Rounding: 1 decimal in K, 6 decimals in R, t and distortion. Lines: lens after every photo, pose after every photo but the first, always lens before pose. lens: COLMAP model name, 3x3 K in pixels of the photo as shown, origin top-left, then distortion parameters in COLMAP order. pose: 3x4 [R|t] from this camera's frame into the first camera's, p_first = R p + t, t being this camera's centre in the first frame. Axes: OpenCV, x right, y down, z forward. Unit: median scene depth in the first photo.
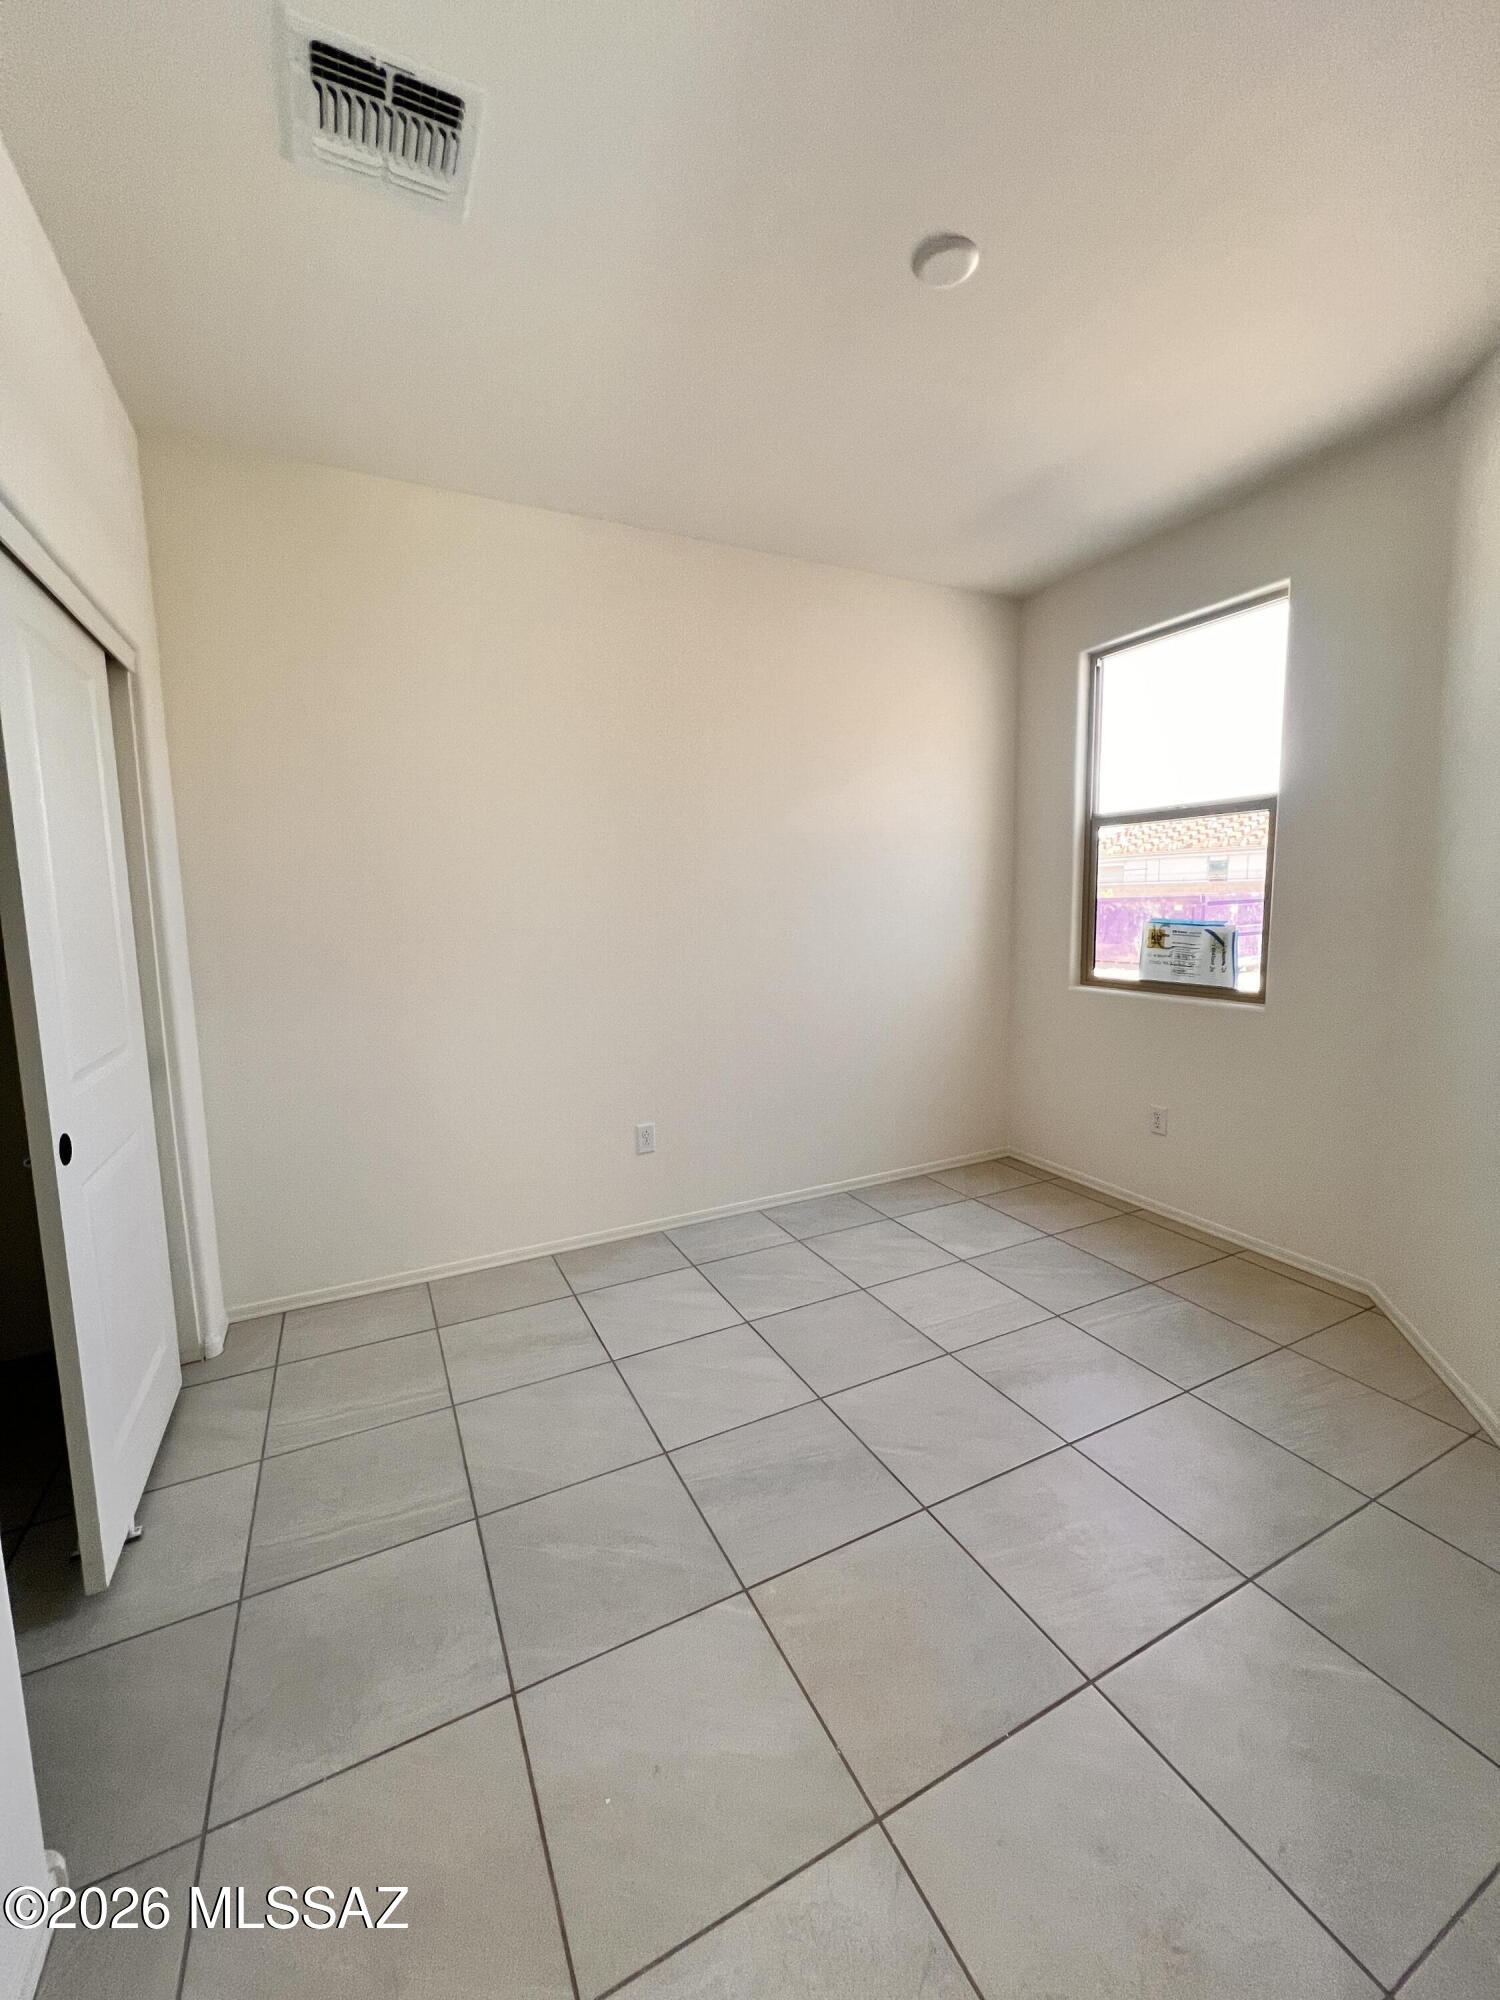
lens RADIAL K [[798.8, 0, 731.9], [0, 798.8, 996.8], [0, 0, 1]] dist [-0.000923, 0.000194]
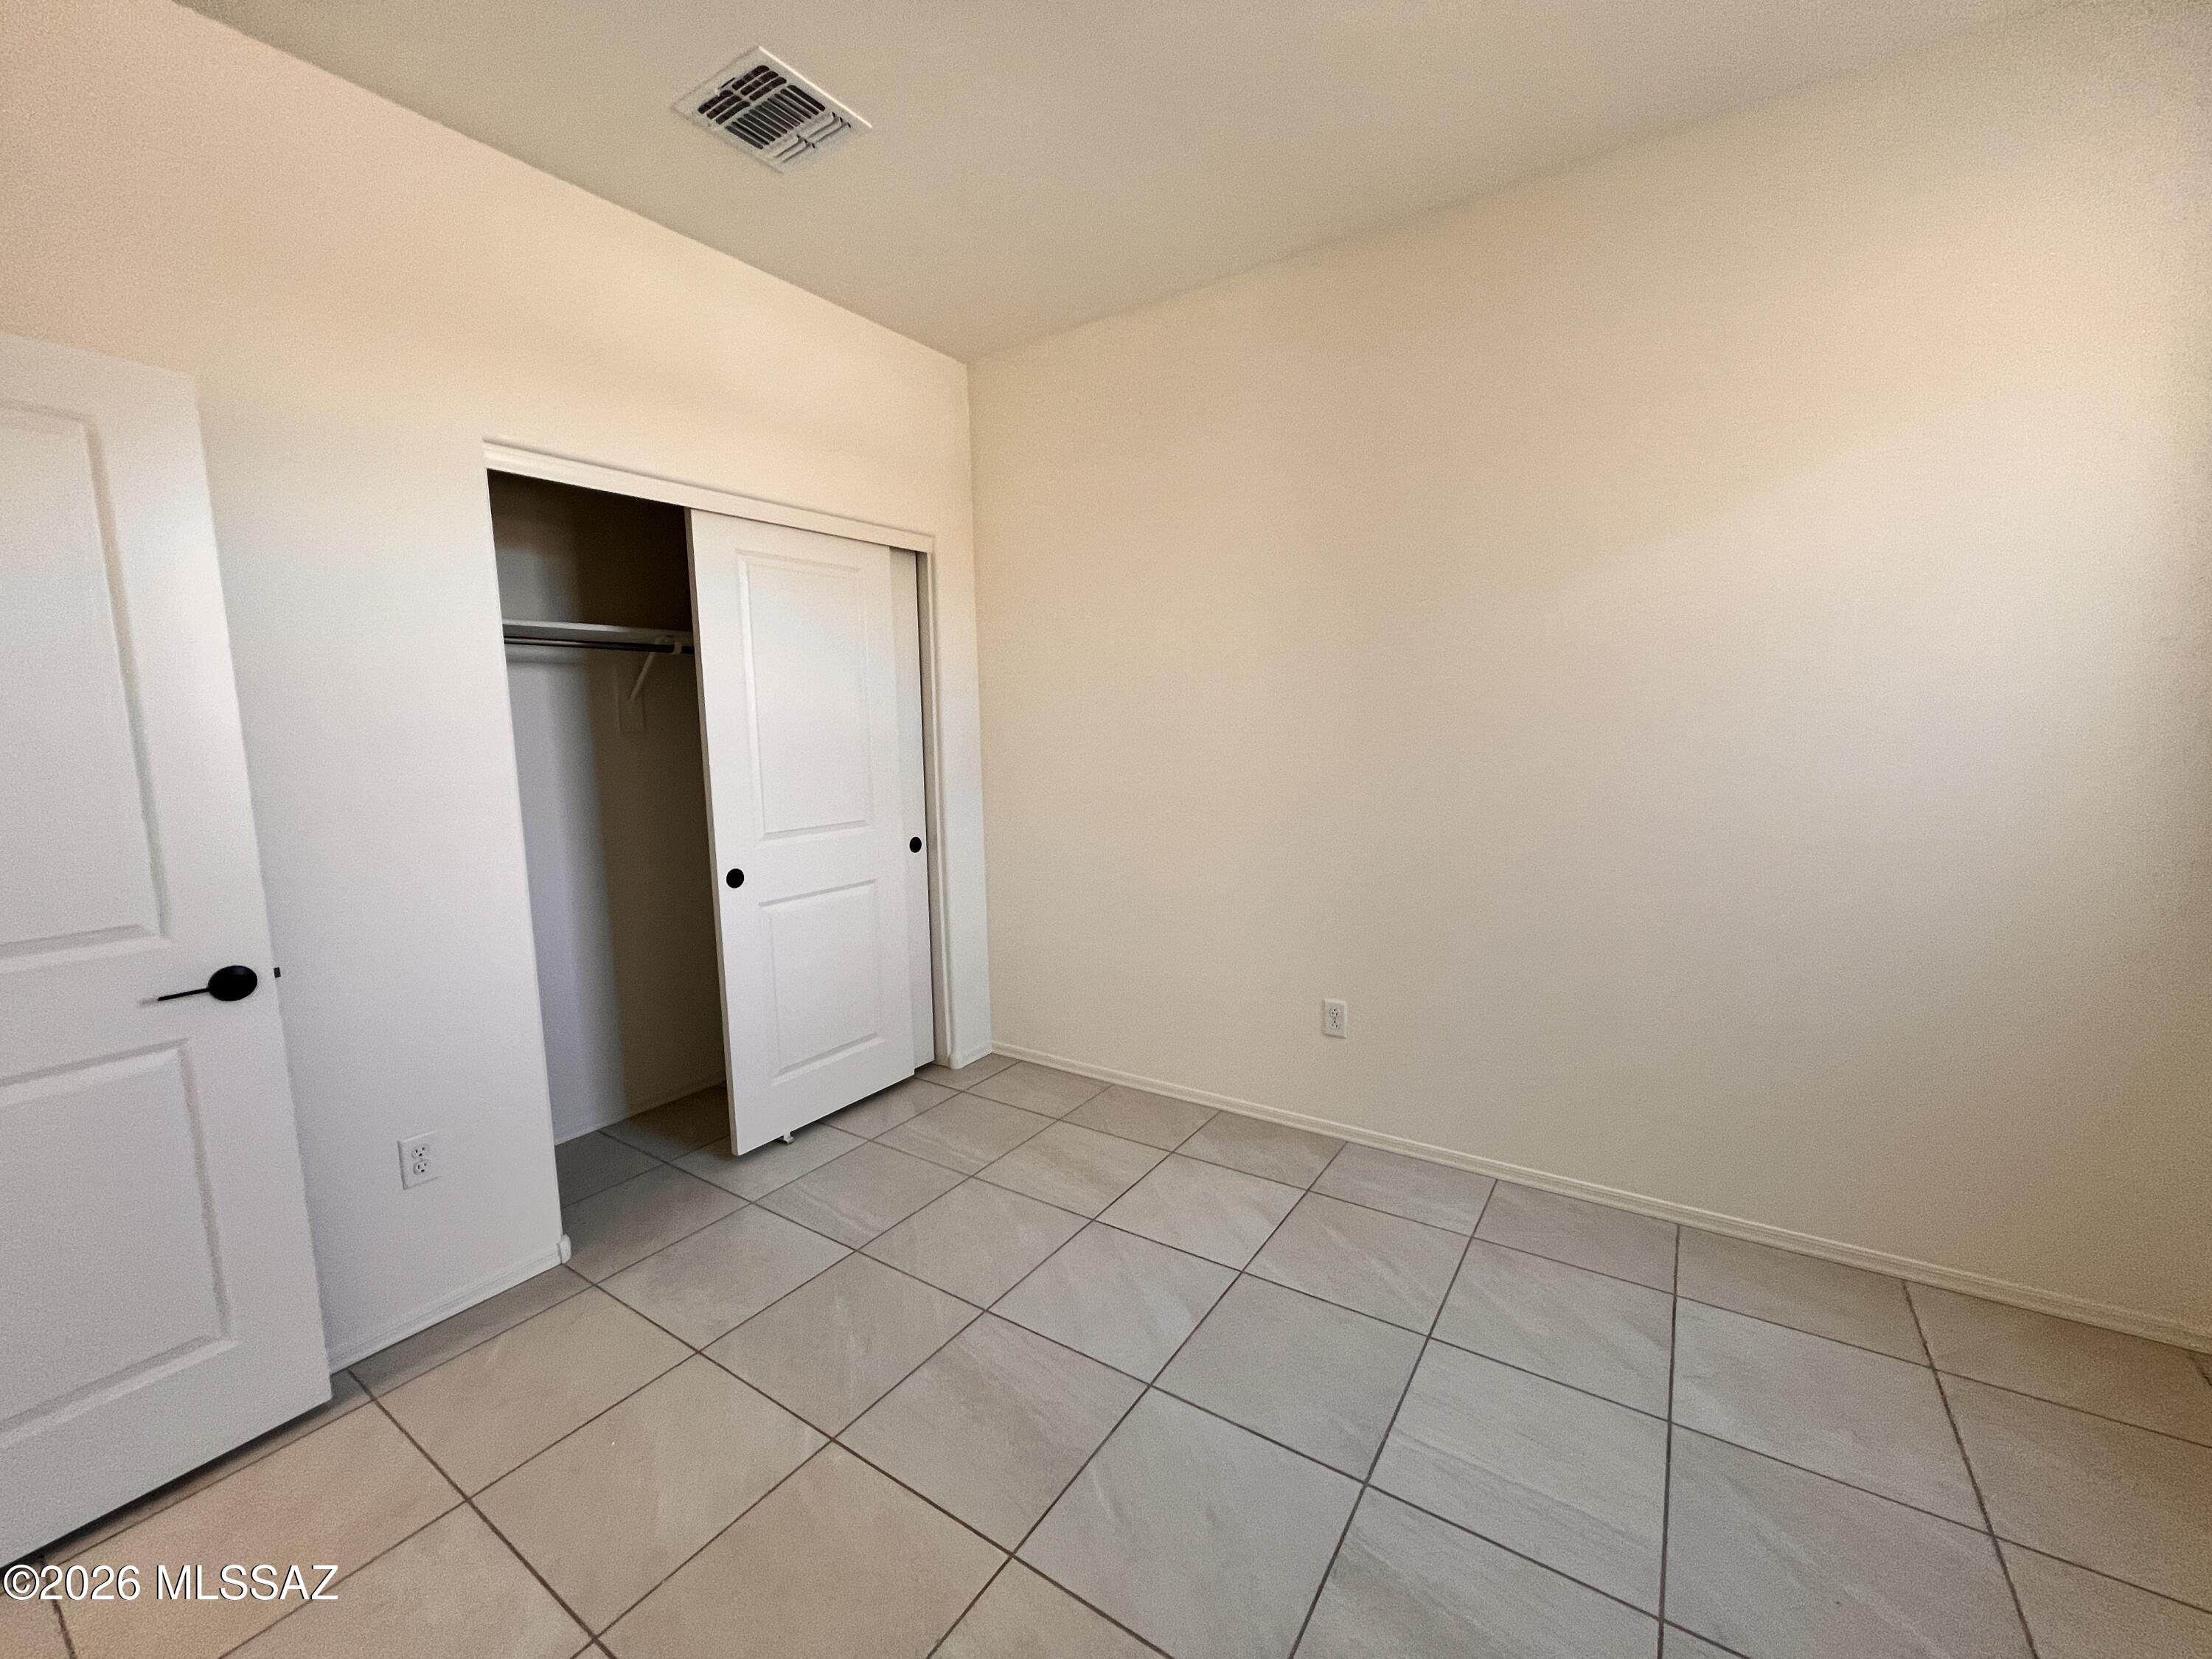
lens RADIAL K [[870.0, 0, 1090.2], [0, 870.0, 828.4], [0, 0, 1]] dist [-0.002208, 0.000134]
pose [[0.505028, 0.112316, -0.855764, 0.528616], [-0.095731, 0.992668, 0.073789, -0.055713], [0.857777, 0.044658, 0.512078, 0.365876]]
